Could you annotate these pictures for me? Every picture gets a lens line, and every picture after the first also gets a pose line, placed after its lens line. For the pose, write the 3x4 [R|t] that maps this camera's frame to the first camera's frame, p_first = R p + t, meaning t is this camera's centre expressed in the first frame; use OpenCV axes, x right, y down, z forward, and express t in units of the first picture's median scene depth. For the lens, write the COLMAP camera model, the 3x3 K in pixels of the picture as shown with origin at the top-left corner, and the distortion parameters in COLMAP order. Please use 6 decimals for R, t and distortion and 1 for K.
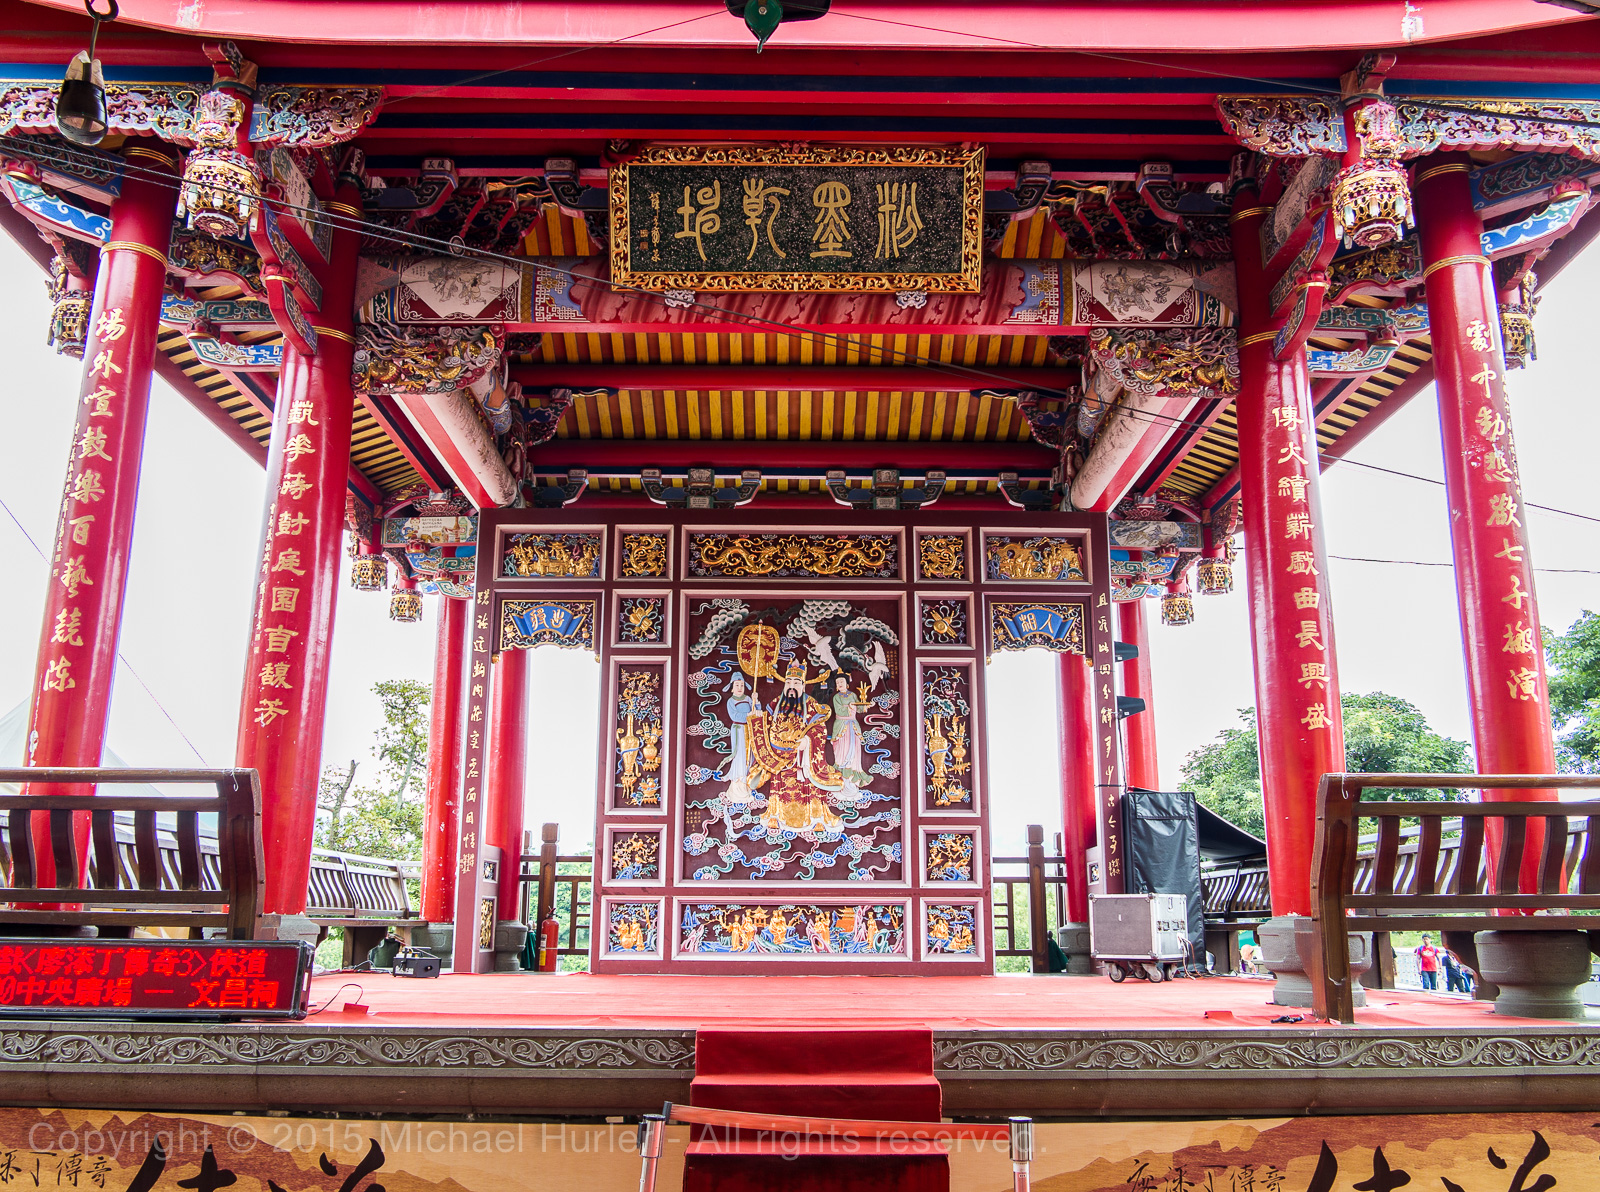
lens RADIAL K [[1328.3, 0, 809.1], [0, 1328.3, 594.6], [0, 0, 1]] dist [-0.046613, 0.017127]
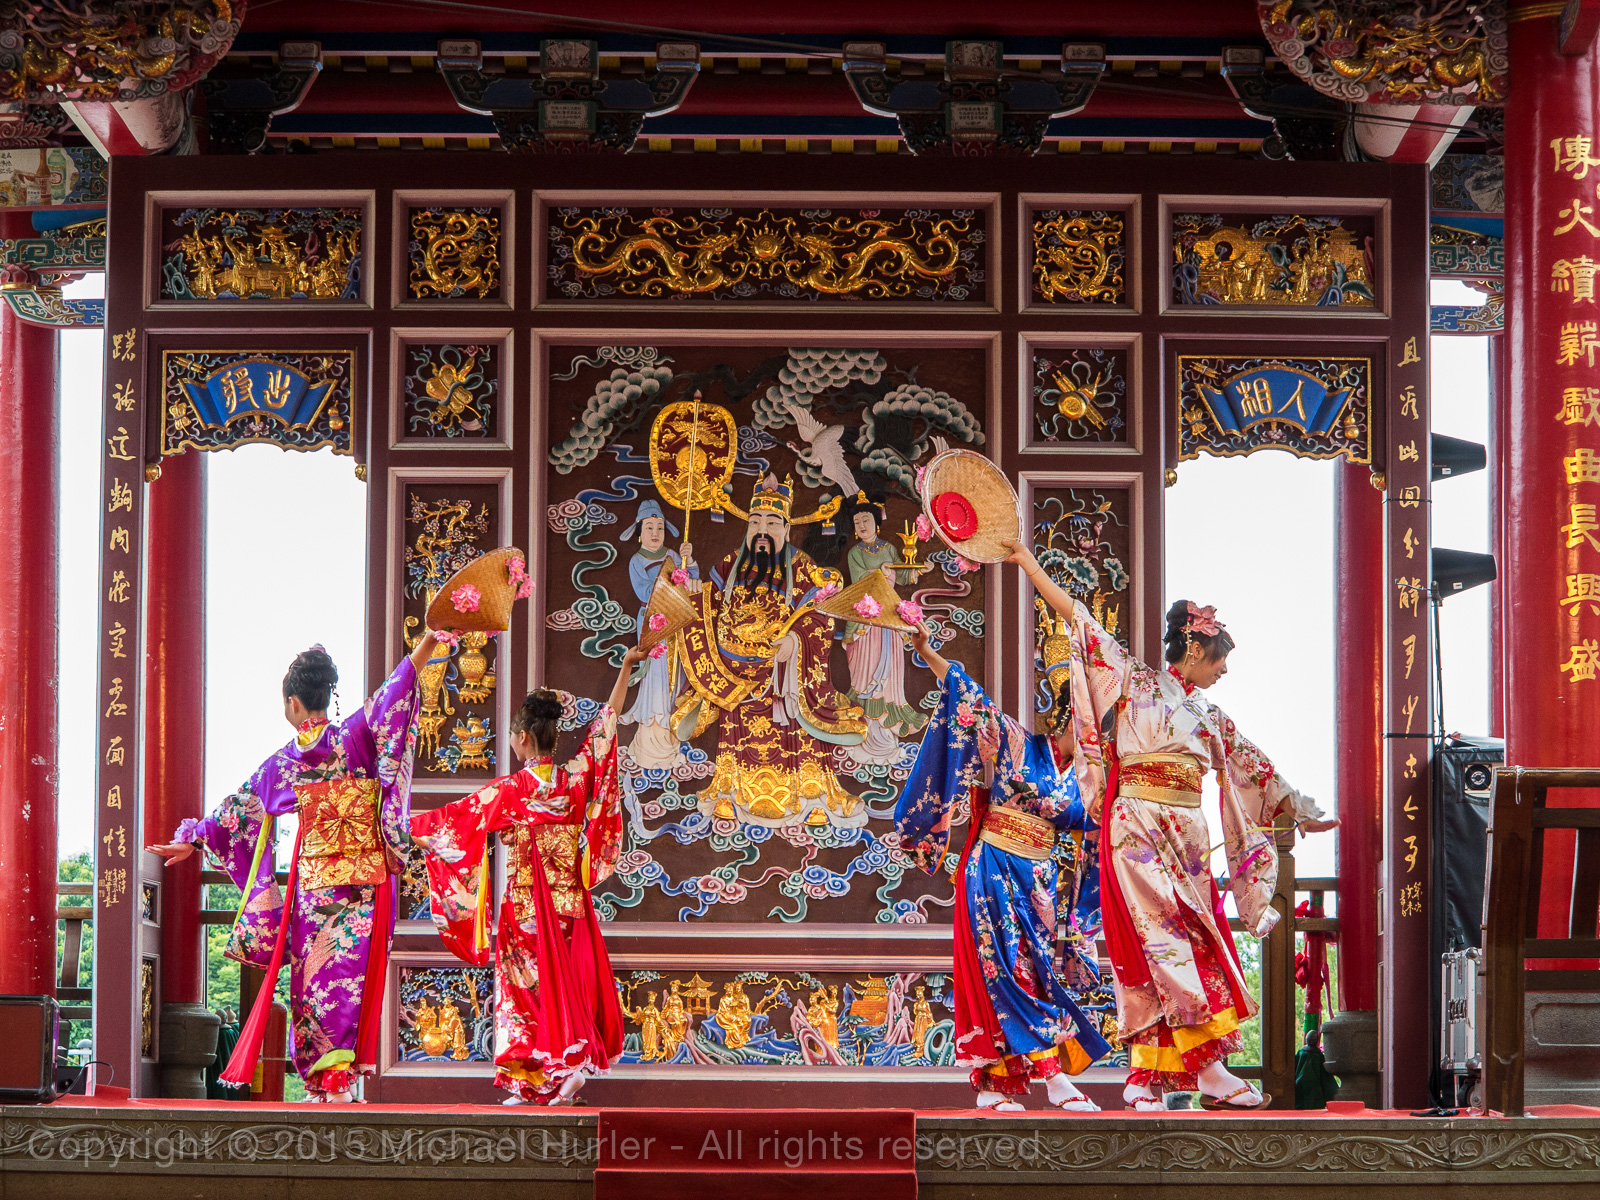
lens RADIAL K [[4779.7, 0, 807.1], [0, 4779.7, 599.9], [0, 0, 1]] dist [-0.295118, 0.000000]
pose [[0.999784, 0.001549, -0.020718, 0.040782], [0.001365, 0.990168, 0.139879, -0.154841], [0.020731, -0.139877, 0.989952, -0.754873]]
